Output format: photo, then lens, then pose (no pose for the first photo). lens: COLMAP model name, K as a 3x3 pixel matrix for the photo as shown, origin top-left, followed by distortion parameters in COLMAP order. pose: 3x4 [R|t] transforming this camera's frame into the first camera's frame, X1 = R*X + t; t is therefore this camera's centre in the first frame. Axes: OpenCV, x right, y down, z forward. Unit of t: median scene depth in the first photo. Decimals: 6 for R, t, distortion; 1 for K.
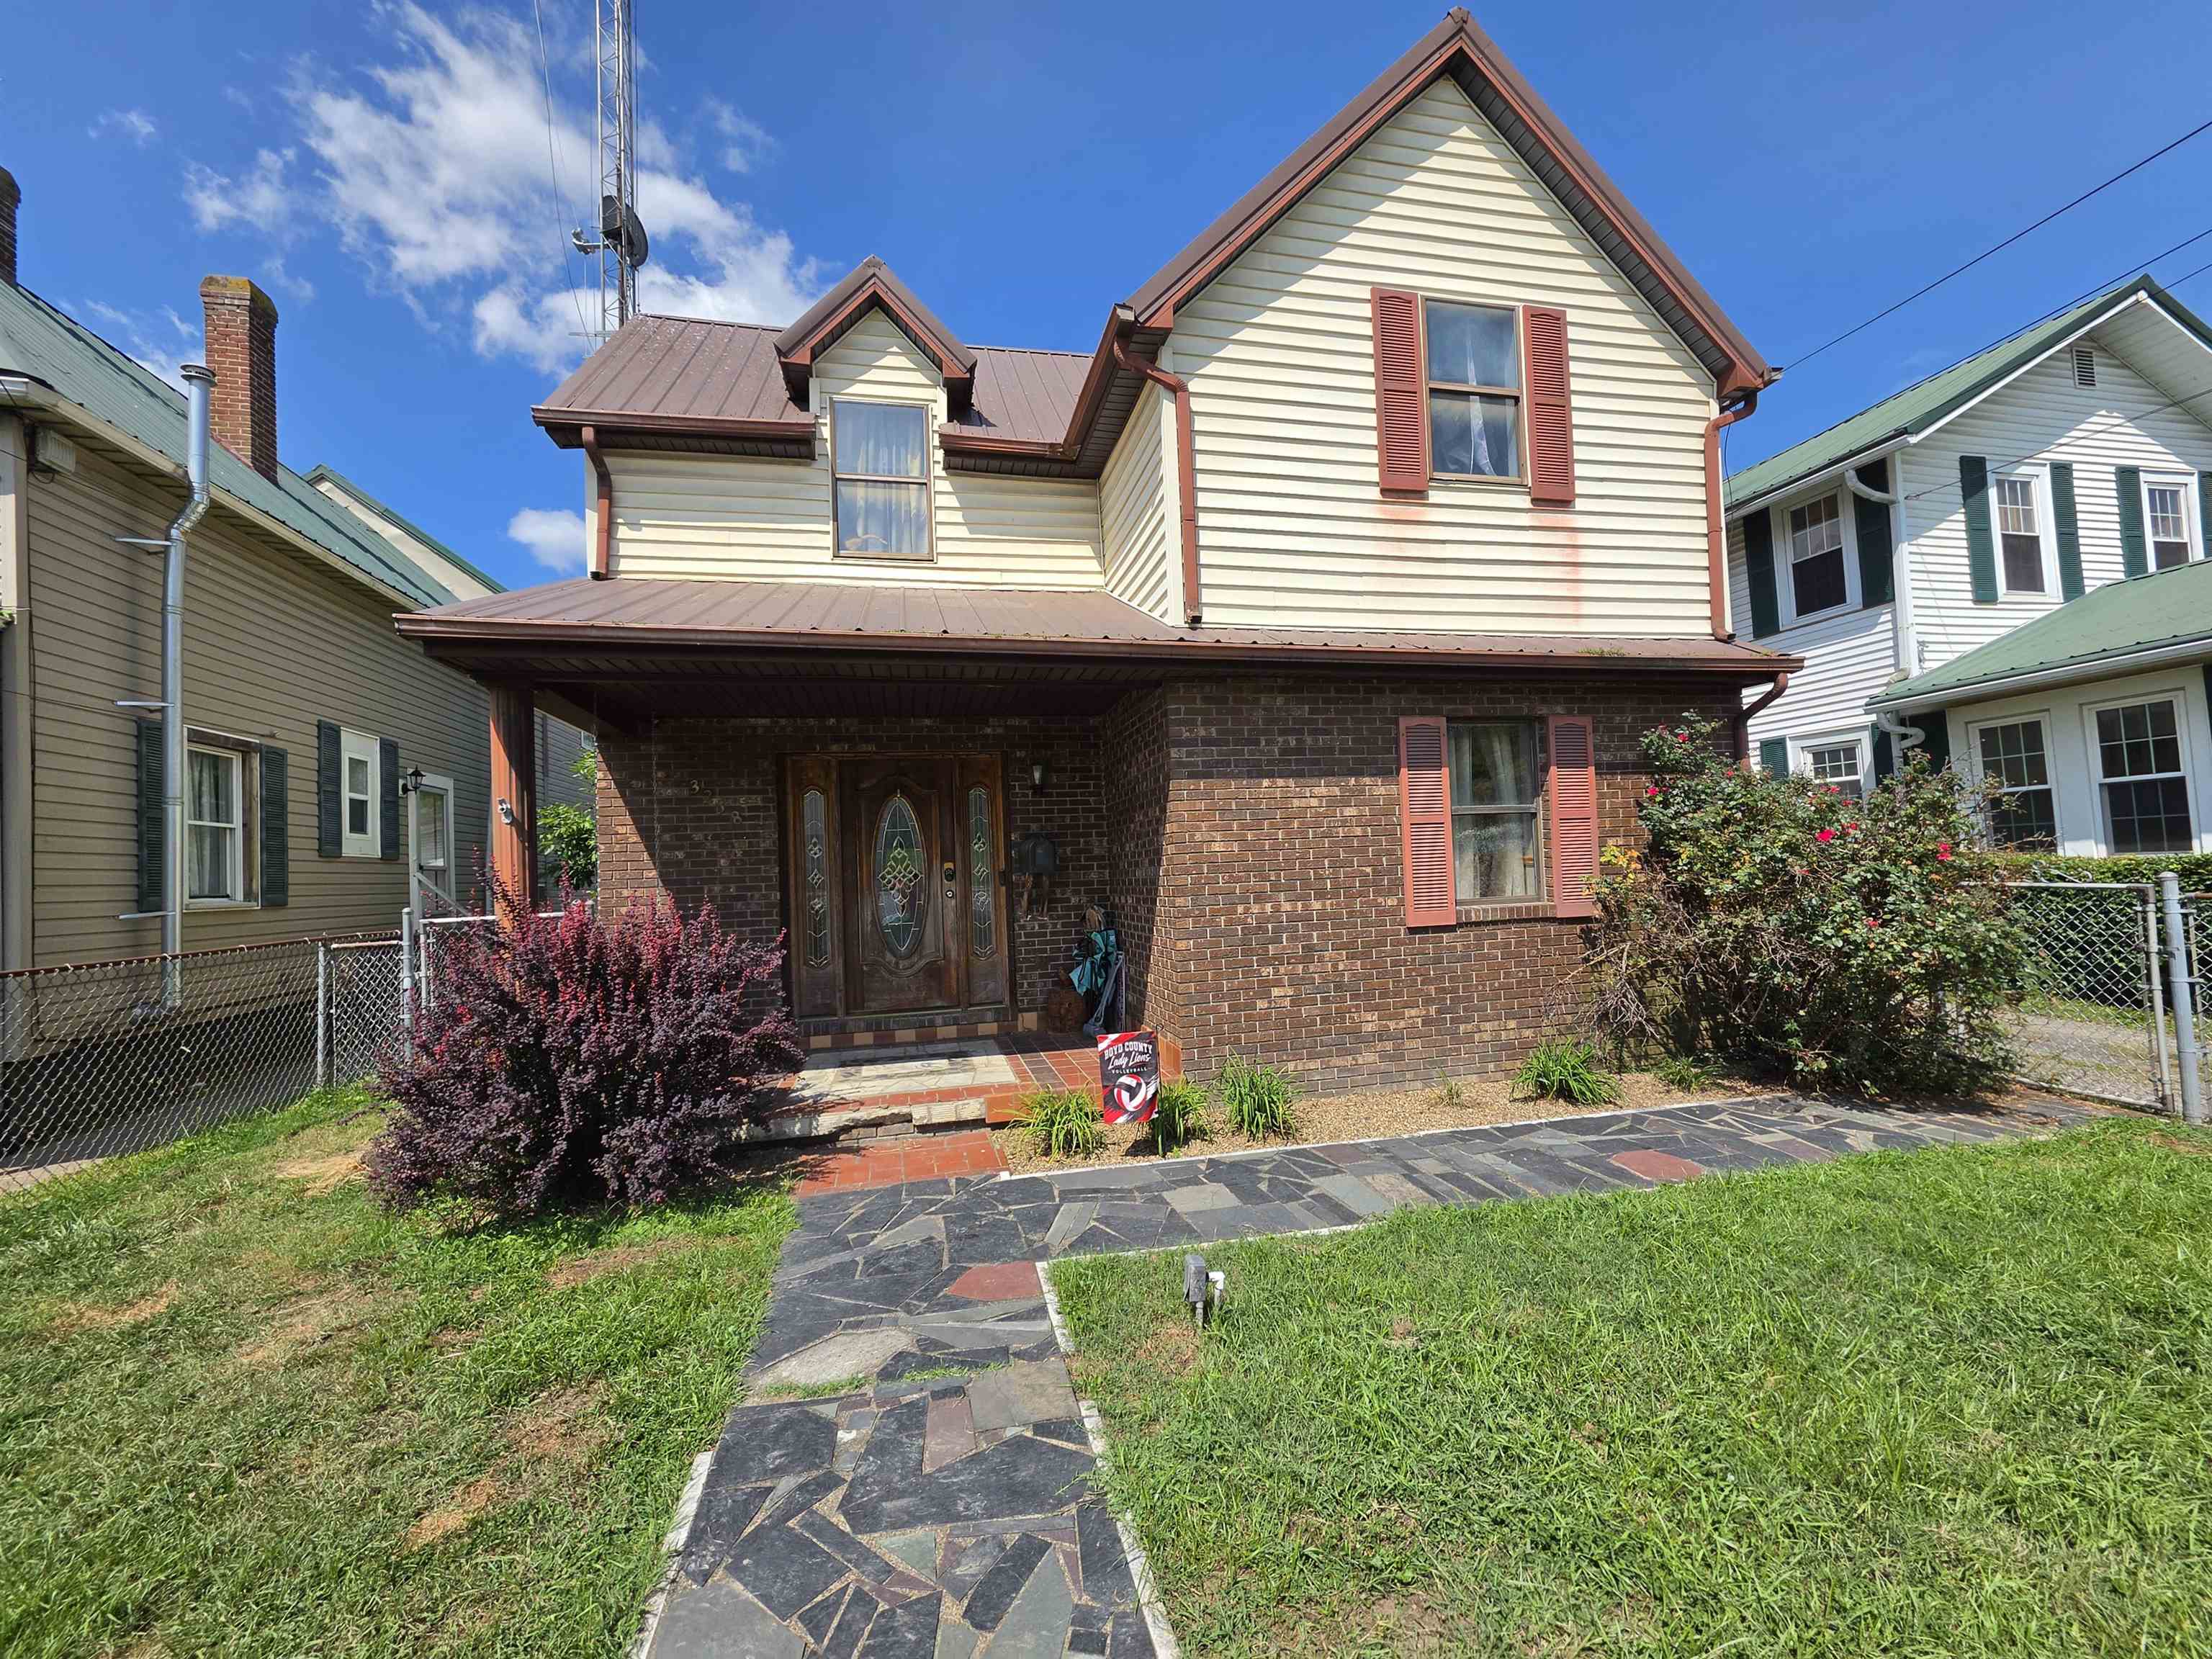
lens RADIAL K [[890.1, 0, 1104.5], [0, 890.1, 836.0], [0, 0, 1]] dist [-0.000127, 0.000459]
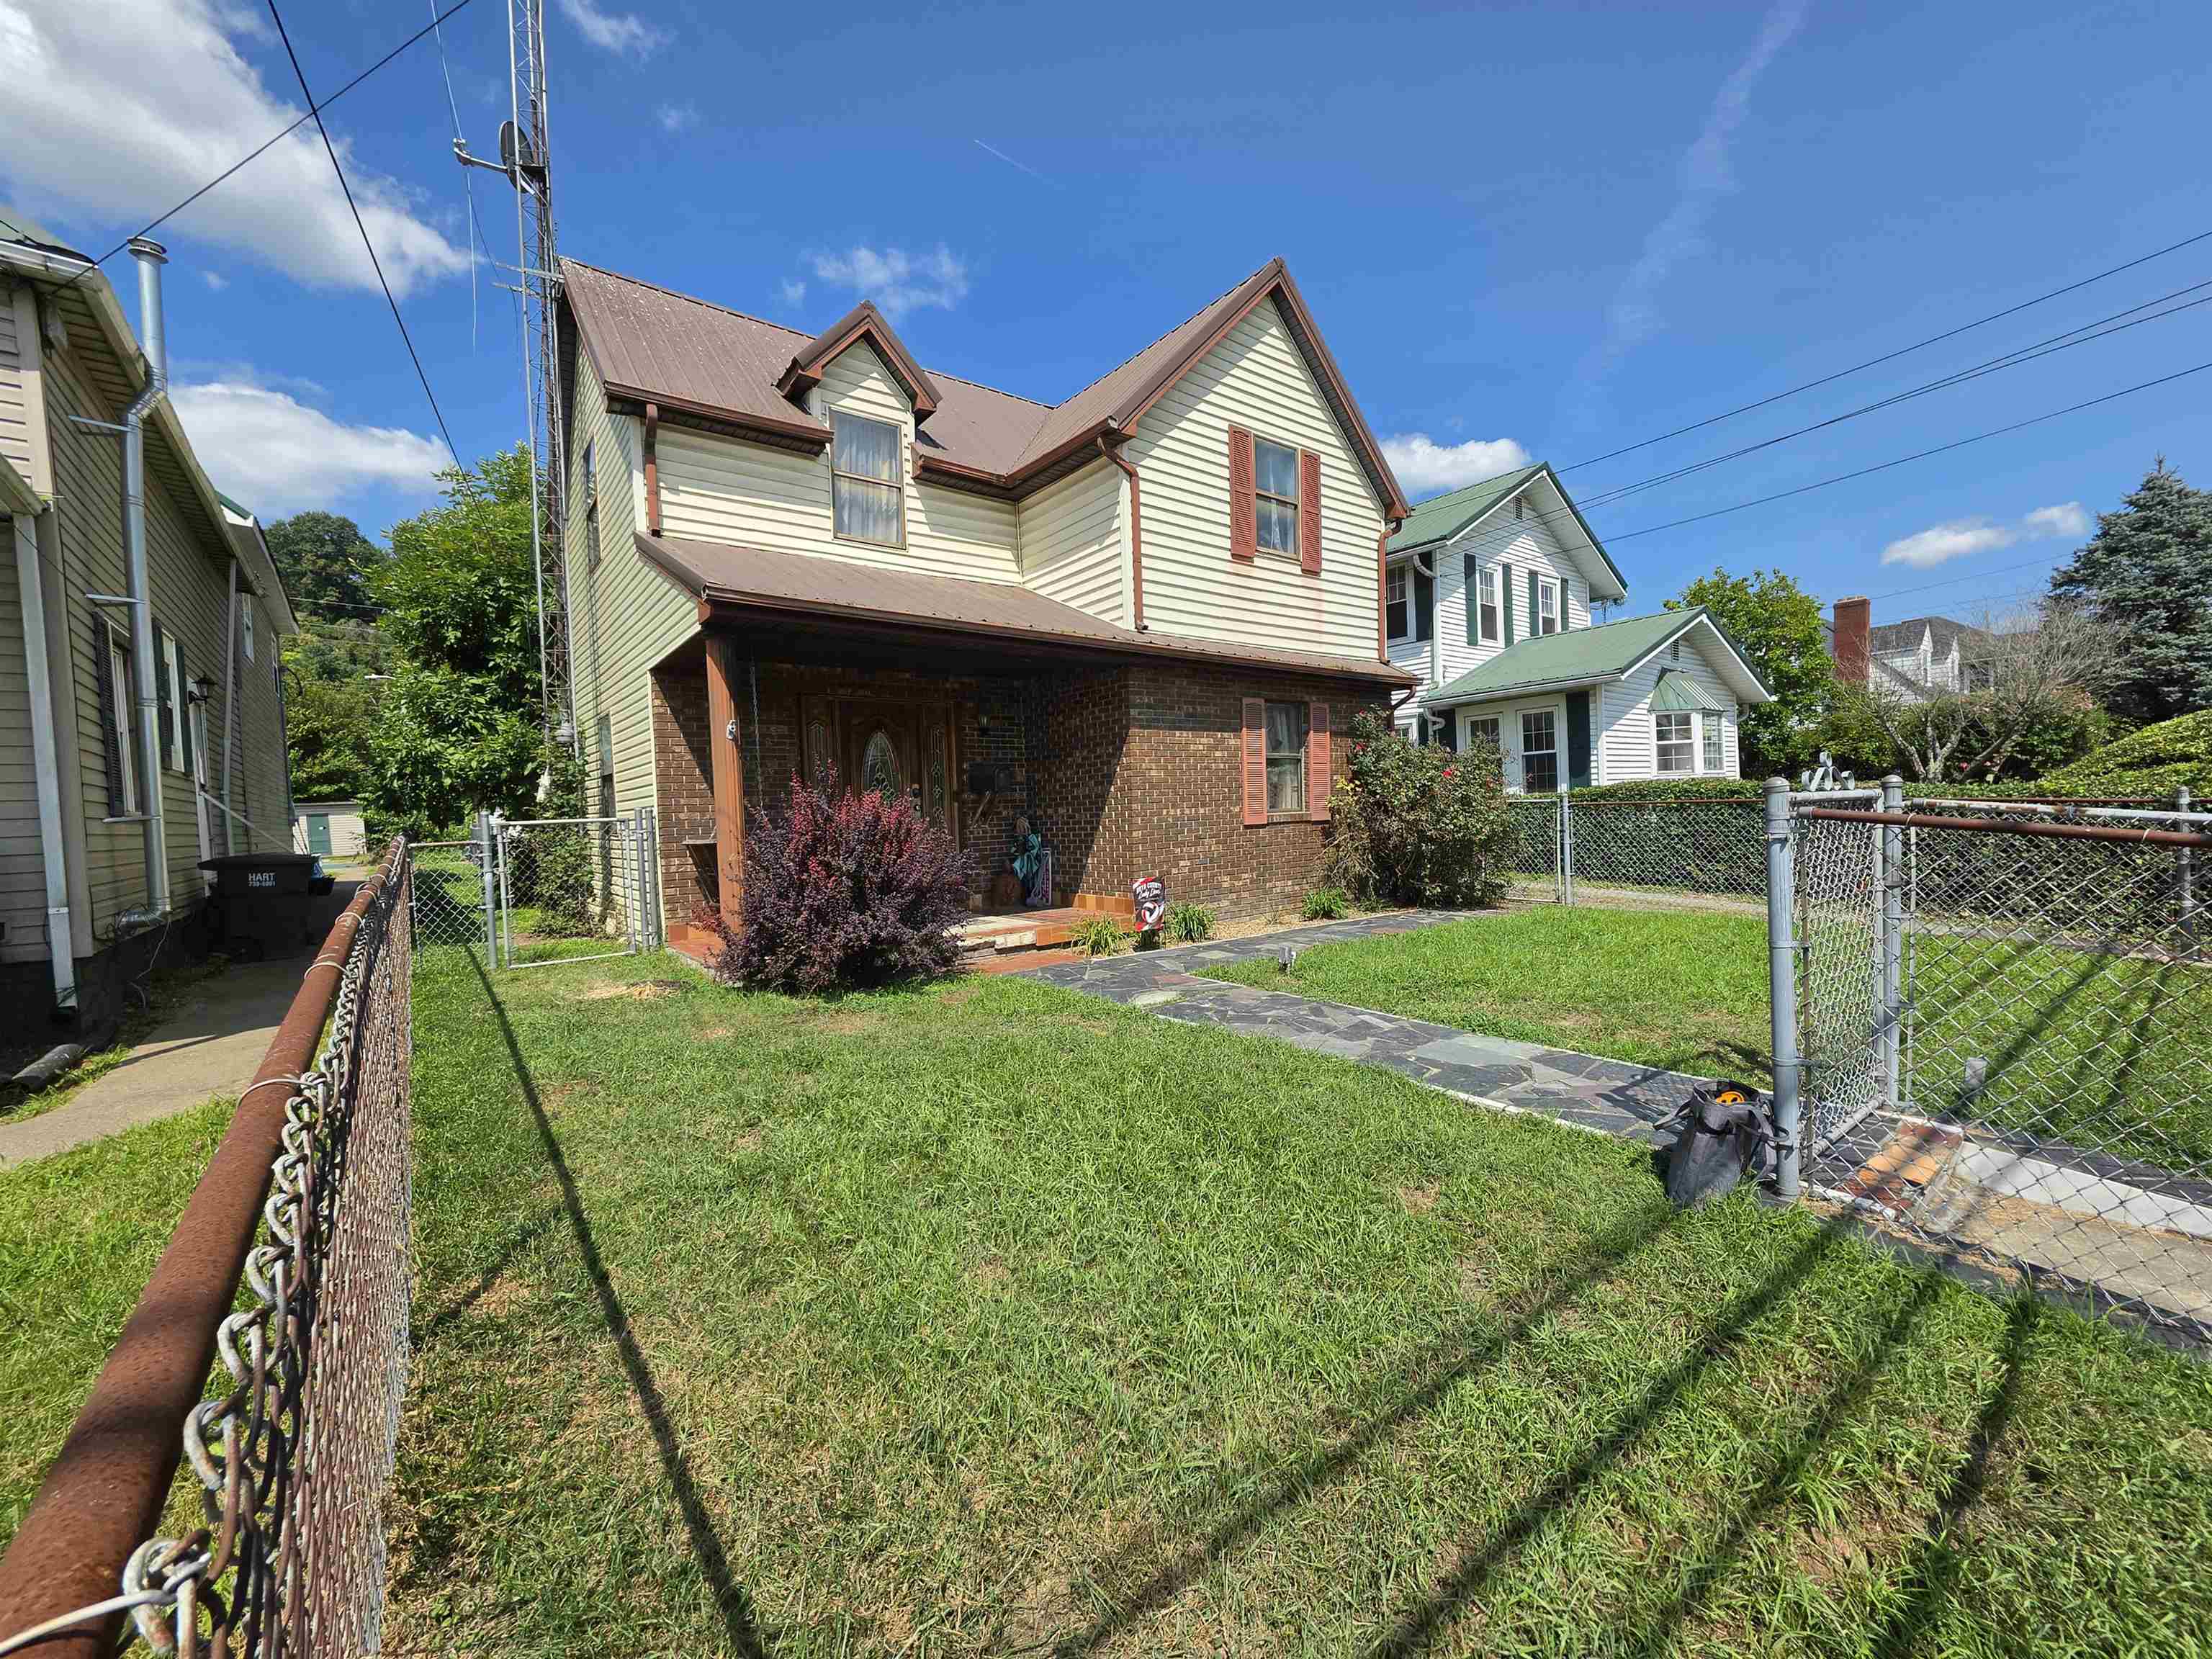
lens RADIAL K [[890.1, 0, 1104.5], [0, 890.1, 836.0], [0, 0, 1]] dist [-0.000127, 0.000459]
pose [[0.902131, -0.004616, 0.431438, -0.563829], [-0.018398, 0.998622, 0.049155, 0.042413], [-0.431070, -0.052282, 0.900803, -0.355980]]
